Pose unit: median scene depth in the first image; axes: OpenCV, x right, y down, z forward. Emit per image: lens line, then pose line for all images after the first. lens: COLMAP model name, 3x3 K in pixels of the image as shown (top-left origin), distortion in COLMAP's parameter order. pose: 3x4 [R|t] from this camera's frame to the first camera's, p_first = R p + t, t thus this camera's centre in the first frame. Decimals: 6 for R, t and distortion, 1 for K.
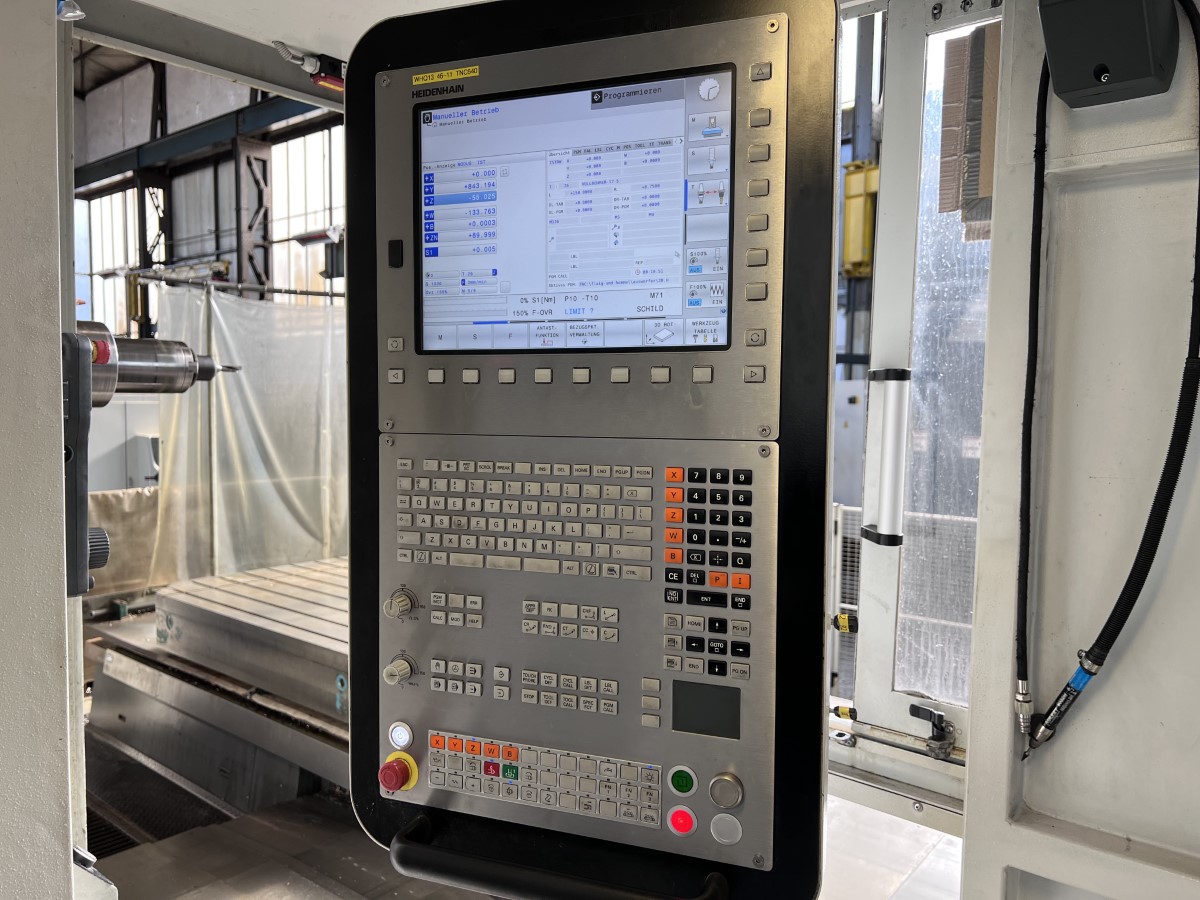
lens RADIAL K [[911.6, 0, 598.9], [0, 911.6, 444.6], [0, 0, 1]] dist [0.045922, -0.049465]
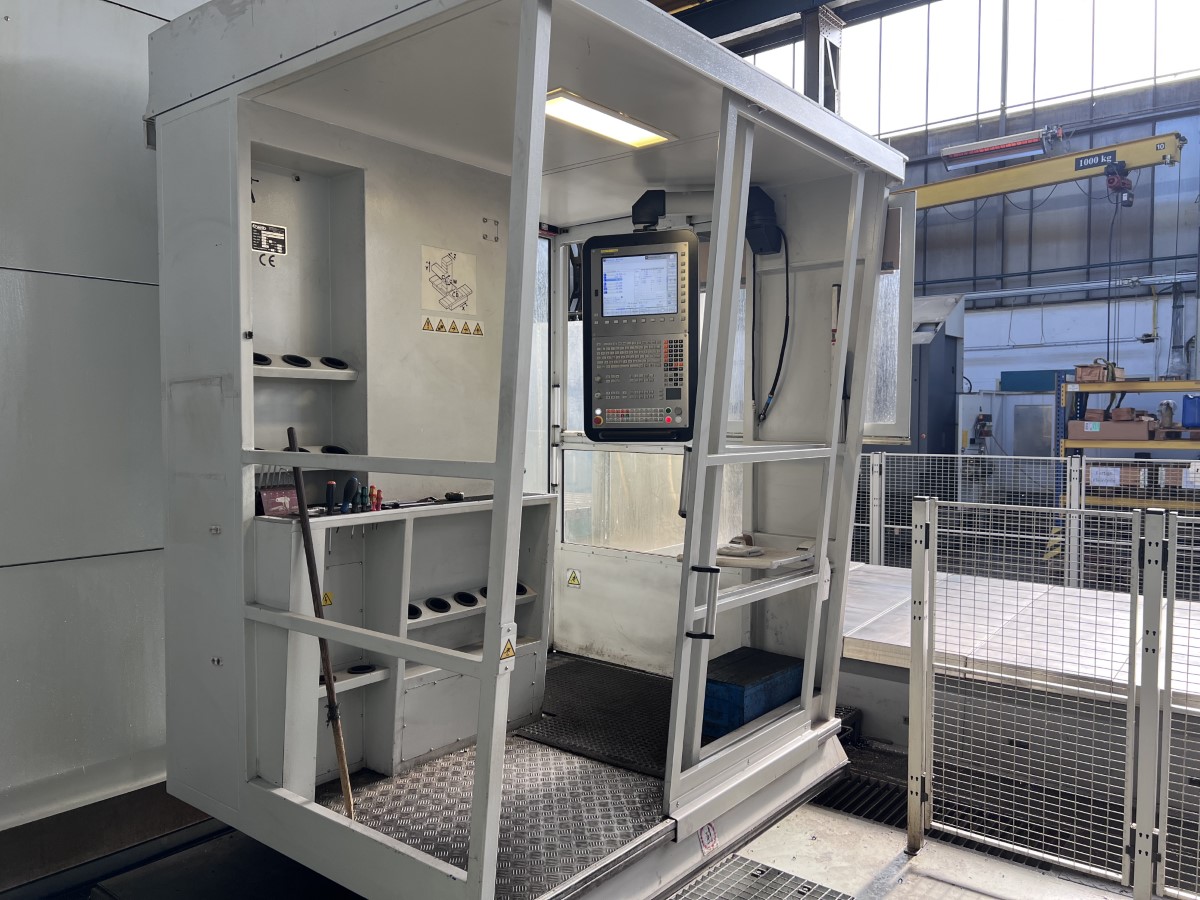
lens RADIAL K [[911.6, 0, 599.4], [0, 911.6, 455.4], [0, 0, 1]] dist [0.045922, -0.049465]
pose [[0.998743, -0.016830, 0.047222, -0.453187], [0.017864, 0.999608, -0.021564, 0.668092], [-0.046840, 0.022380, 0.998652, -3.374660]]
